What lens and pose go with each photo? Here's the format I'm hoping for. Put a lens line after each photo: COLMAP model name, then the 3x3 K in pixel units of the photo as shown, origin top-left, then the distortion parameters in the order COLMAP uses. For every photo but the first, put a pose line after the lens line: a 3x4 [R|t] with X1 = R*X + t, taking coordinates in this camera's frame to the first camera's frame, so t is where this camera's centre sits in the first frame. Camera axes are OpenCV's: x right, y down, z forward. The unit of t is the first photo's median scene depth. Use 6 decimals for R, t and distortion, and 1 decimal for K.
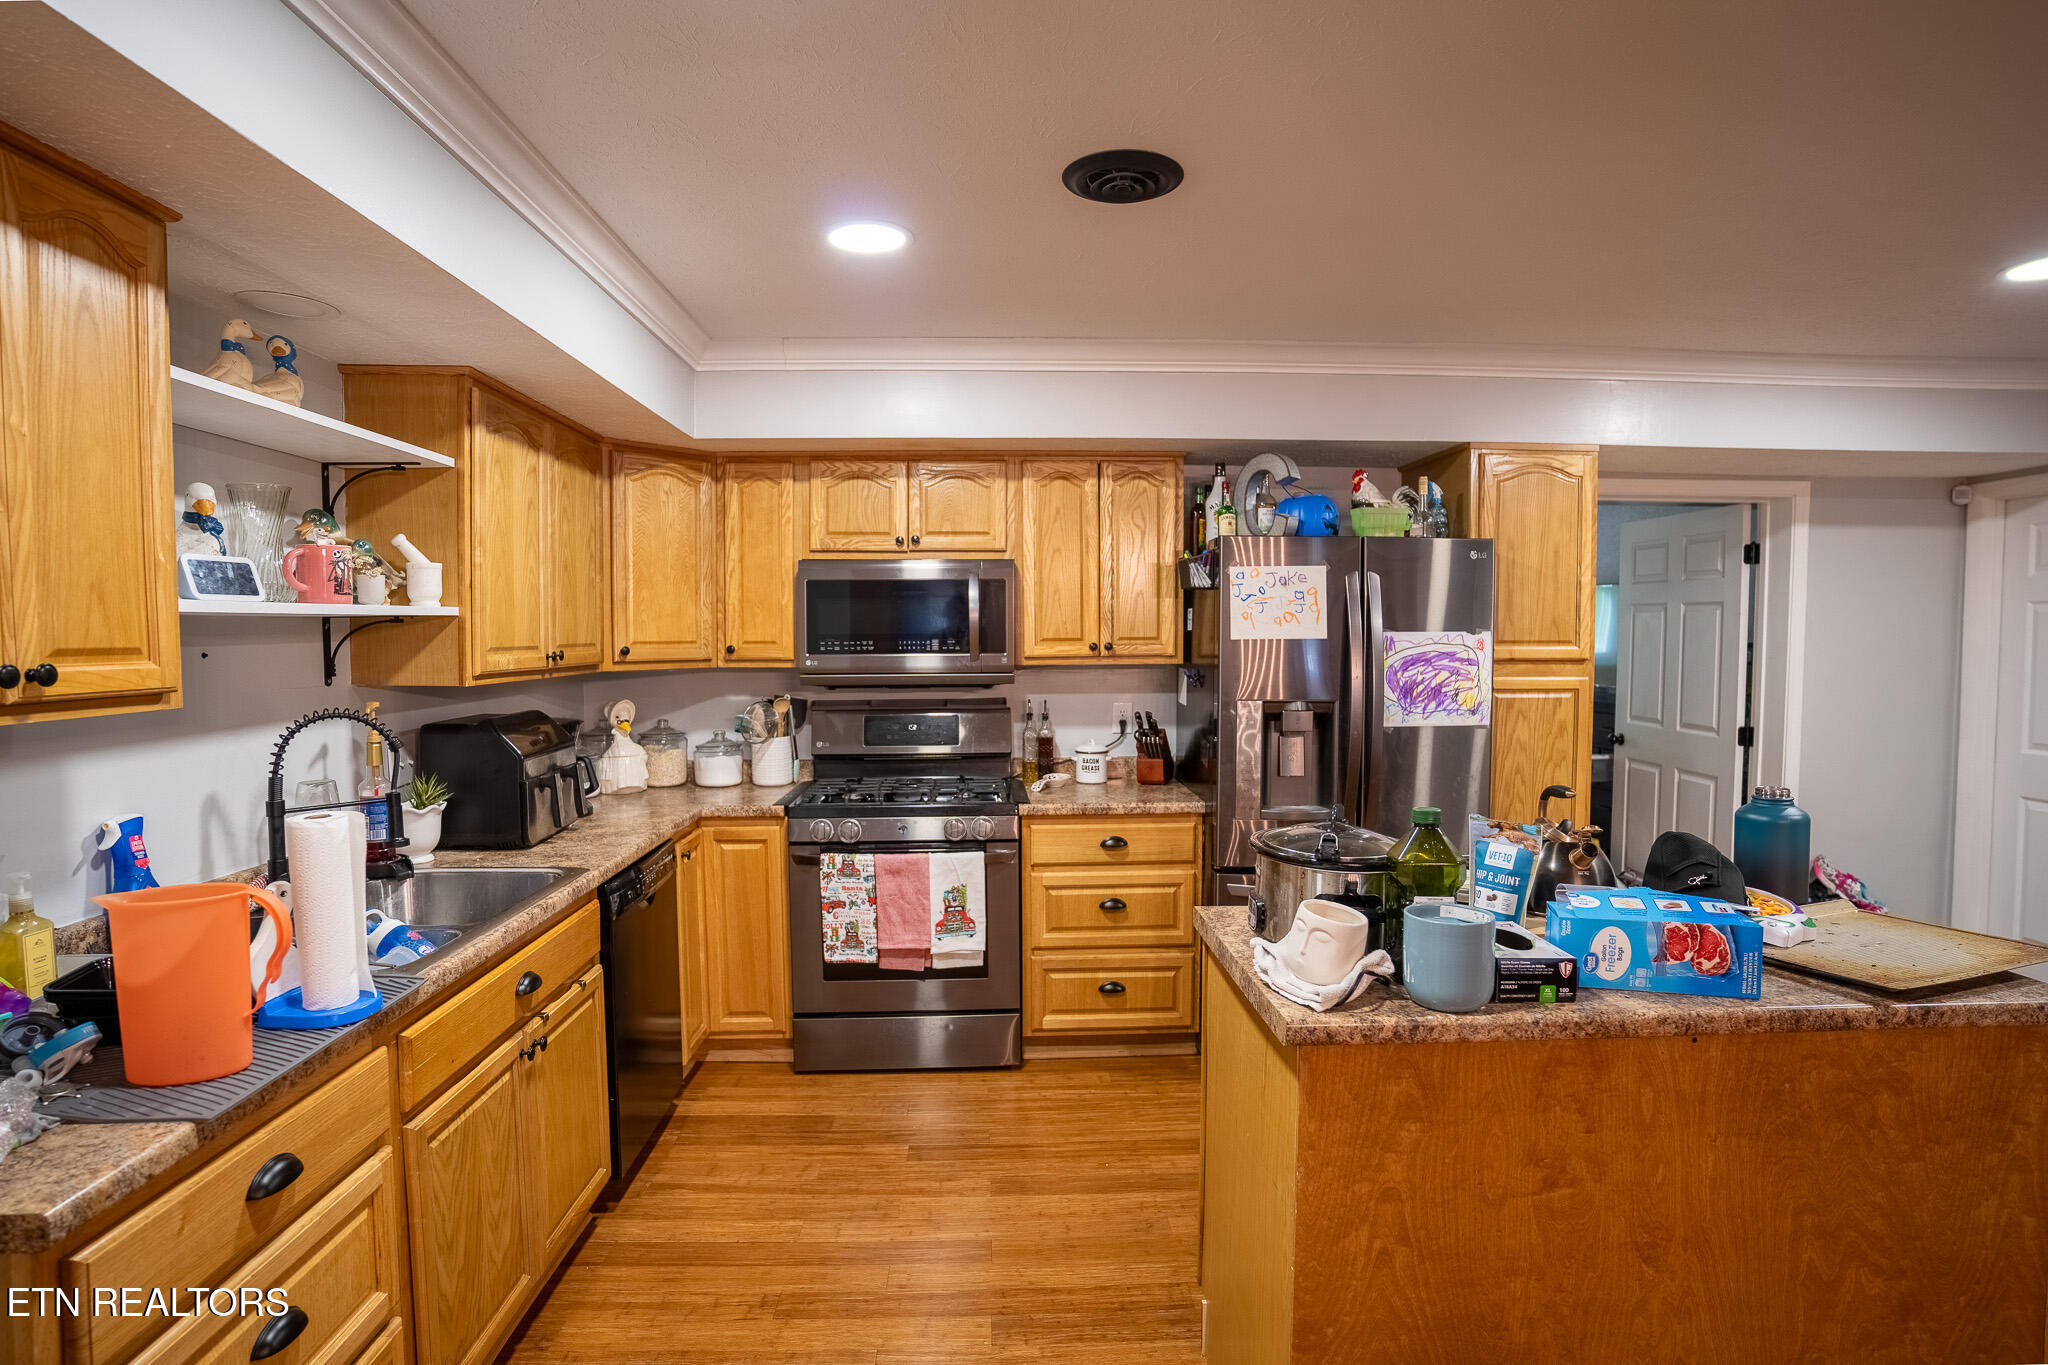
lens RADIAL K [[1020.8, 0, 1017.6], [0, 1020.8, 680.4], [0, 0, 1]] dist [-0.061271, 0.020779]
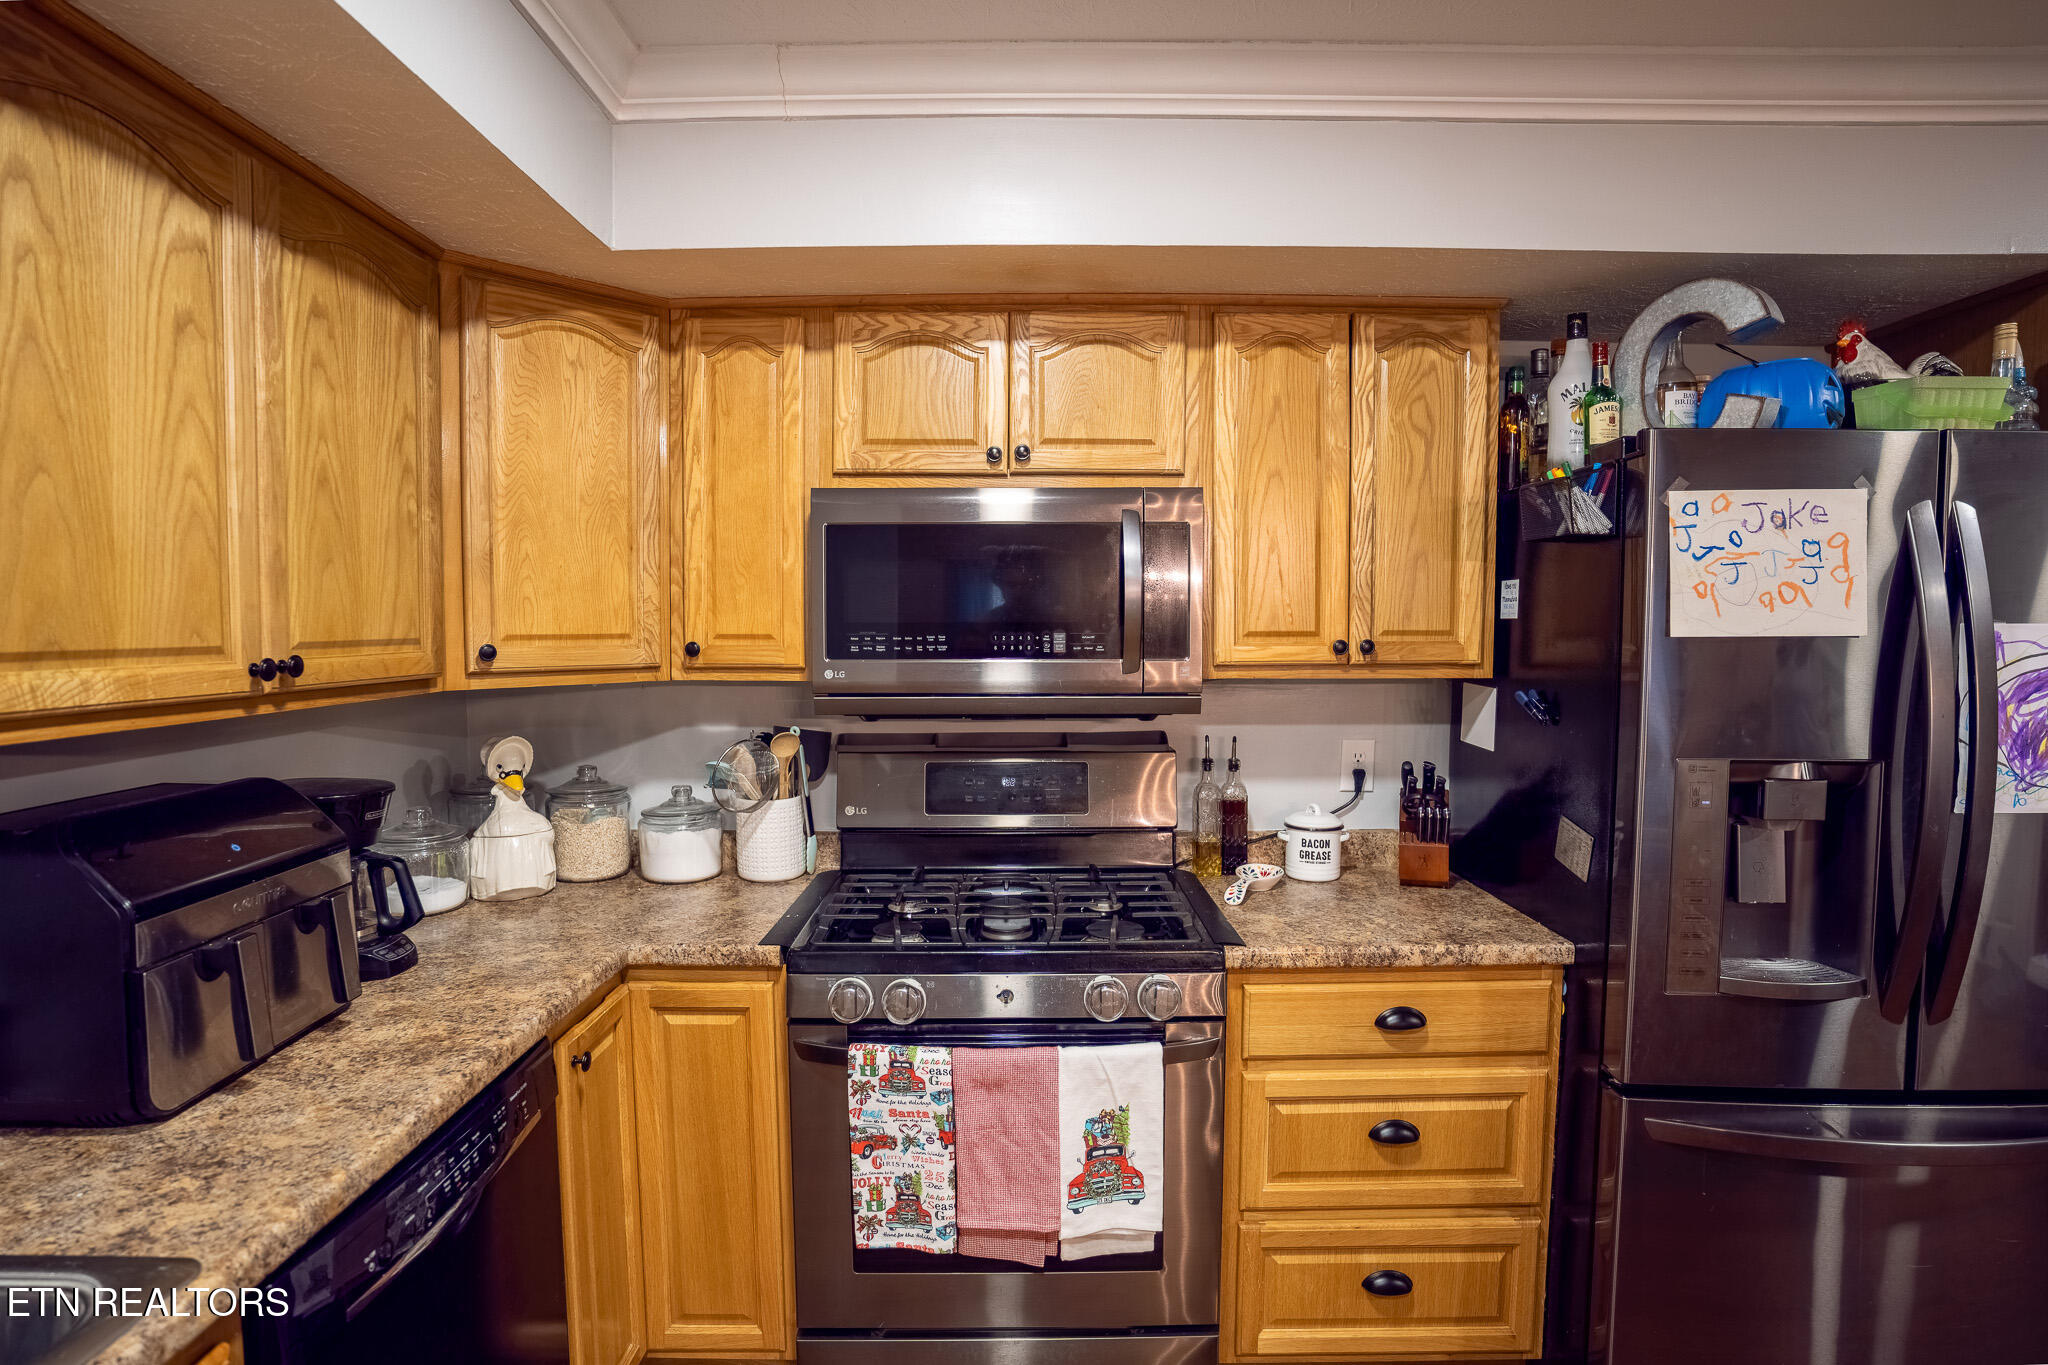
lens RADIAL K [[1020.8, 0, 1017.6], [0, 1020.8, 680.4], [0, 0, 1]] dist [-0.061271, 0.020779]
pose [[0.999204, 0.005485, -0.039505, -0.084138], [-0.005116, 0.999943, 0.009417, -0.020407], [0.039555, -0.009207, 0.999175, 0.467323]]
